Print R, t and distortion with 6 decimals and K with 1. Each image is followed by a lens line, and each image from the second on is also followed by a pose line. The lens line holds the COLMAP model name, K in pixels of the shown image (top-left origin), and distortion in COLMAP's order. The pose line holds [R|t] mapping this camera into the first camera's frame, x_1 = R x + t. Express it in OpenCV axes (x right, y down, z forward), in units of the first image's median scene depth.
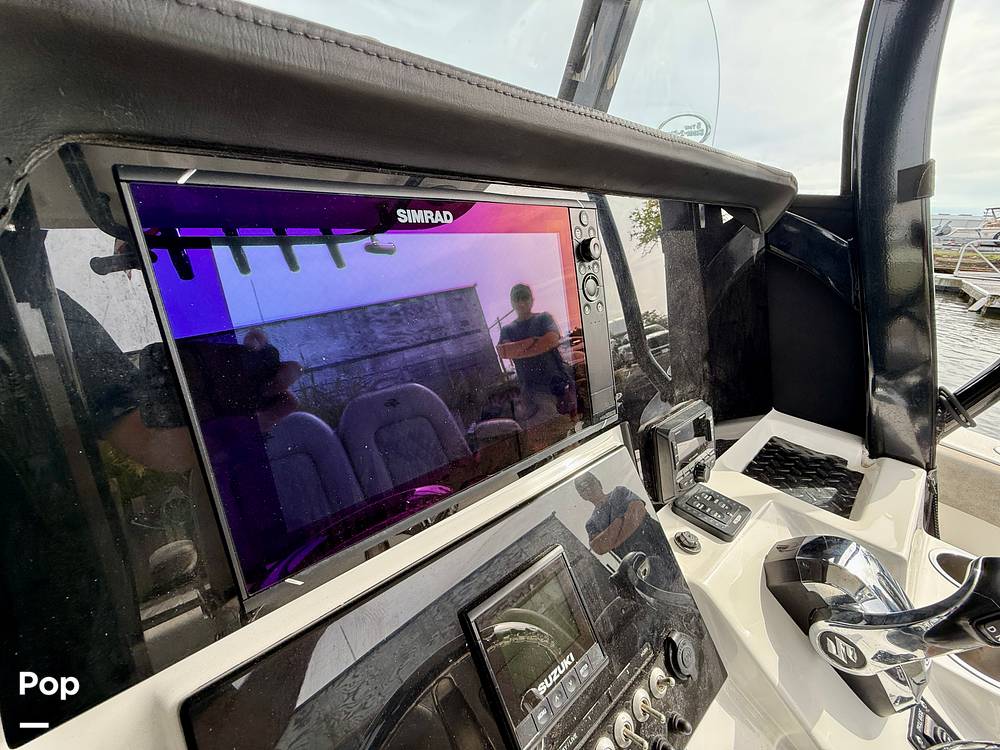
lens RADIAL K [[399.7, 0, 501.7], [0, 399.7, 378.1], [0, 0, 1]] dist [0.001651, 0.000482]
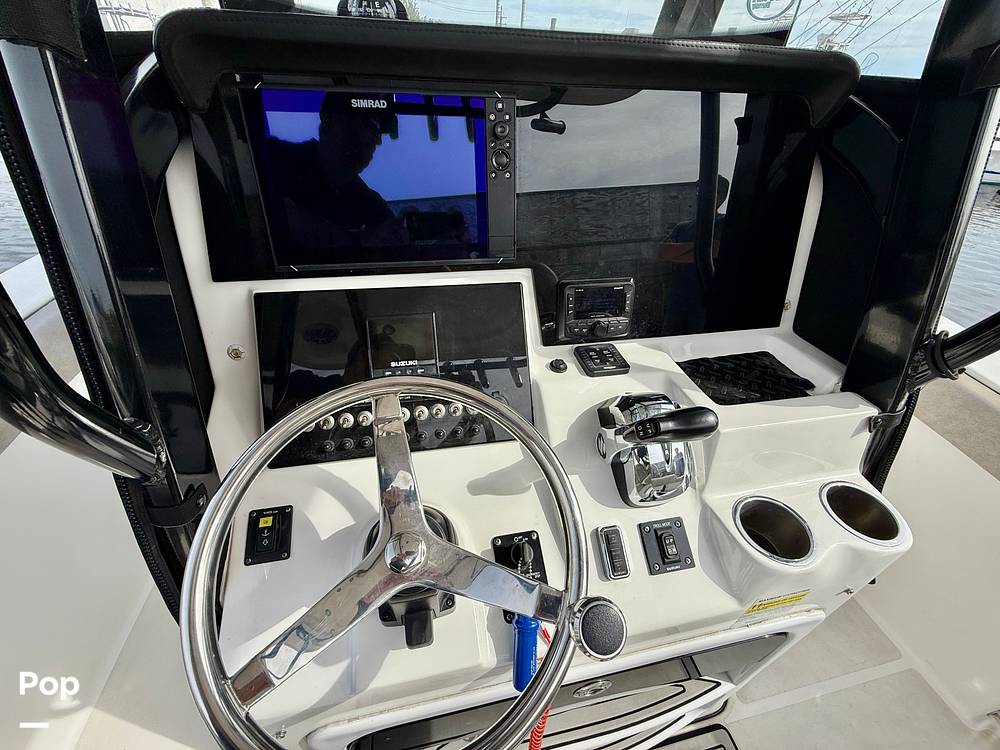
lens RADIAL K [[399.7, 0, 501.7], [0, 399.7, 378.1], [0, 0, 1]] dist [0.001651, 0.000482]
pose [[0.861790, 0.306844, -0.403937, 0.531472], [-0.199568, 0.937176, 0.286137, 0.051940], [0.466359, -0.165977, 0.868885, -0.200615]]
